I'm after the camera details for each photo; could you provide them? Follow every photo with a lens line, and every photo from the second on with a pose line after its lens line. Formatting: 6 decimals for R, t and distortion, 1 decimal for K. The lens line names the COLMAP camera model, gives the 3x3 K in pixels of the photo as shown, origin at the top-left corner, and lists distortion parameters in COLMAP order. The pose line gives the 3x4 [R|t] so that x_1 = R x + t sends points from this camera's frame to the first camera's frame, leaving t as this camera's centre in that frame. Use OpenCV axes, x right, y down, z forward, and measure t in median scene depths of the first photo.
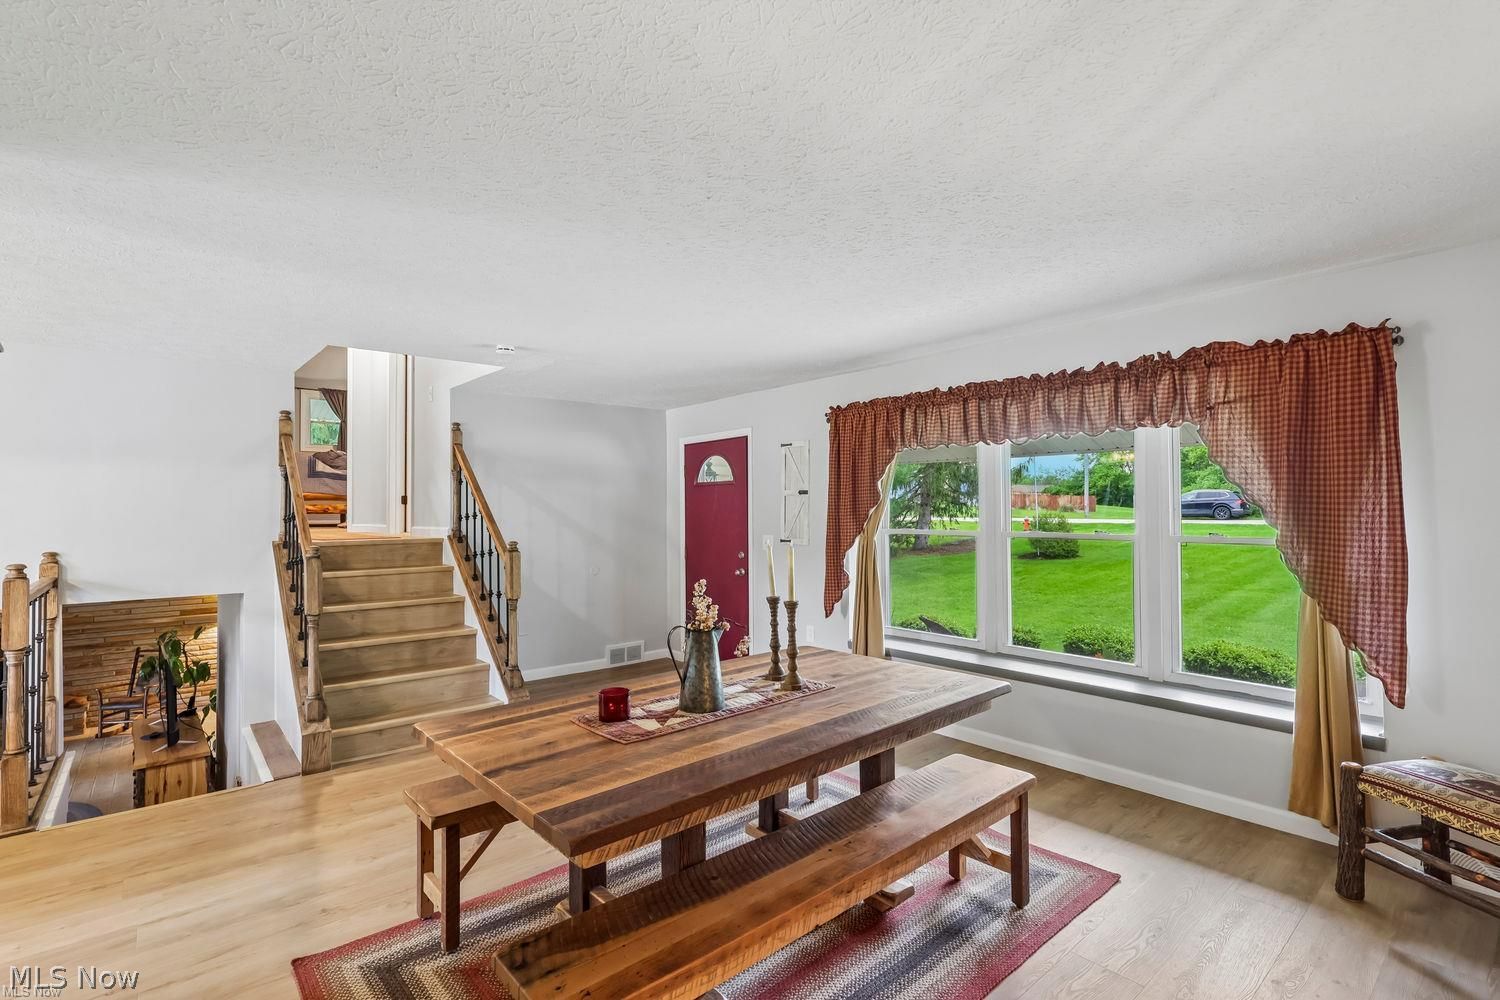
lens RADIAL K [[695.3, 0, 746.9], [0, 695.3, 498.8], [0, 0, 1]] dist [-0.000506, 0.000866]
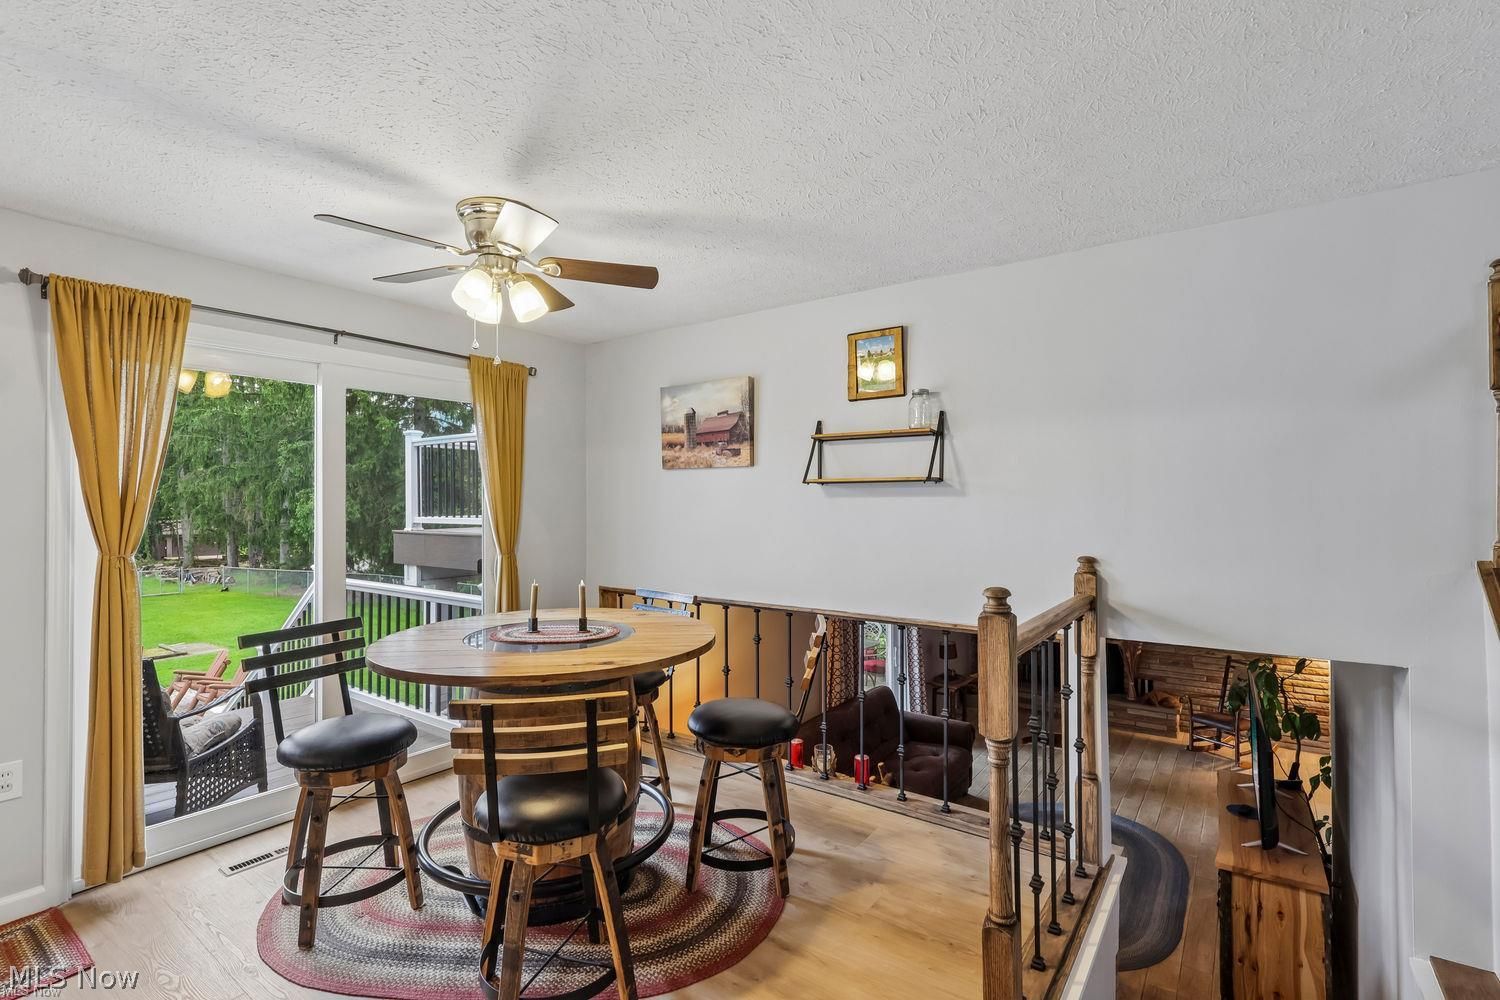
lens RADIAL K [[695.3, 0, 746.9], [0, 695.3, 498.8], [0, 0, 1]] dist [-0.000506, 0.000866]
pose [[0.237619, -0.004534, -0.971348, -0.313730], [0.022208, 0.999753, 0.000767, 0.009304], [0.971104, -0.021754, 0.237661, 0.384472]]
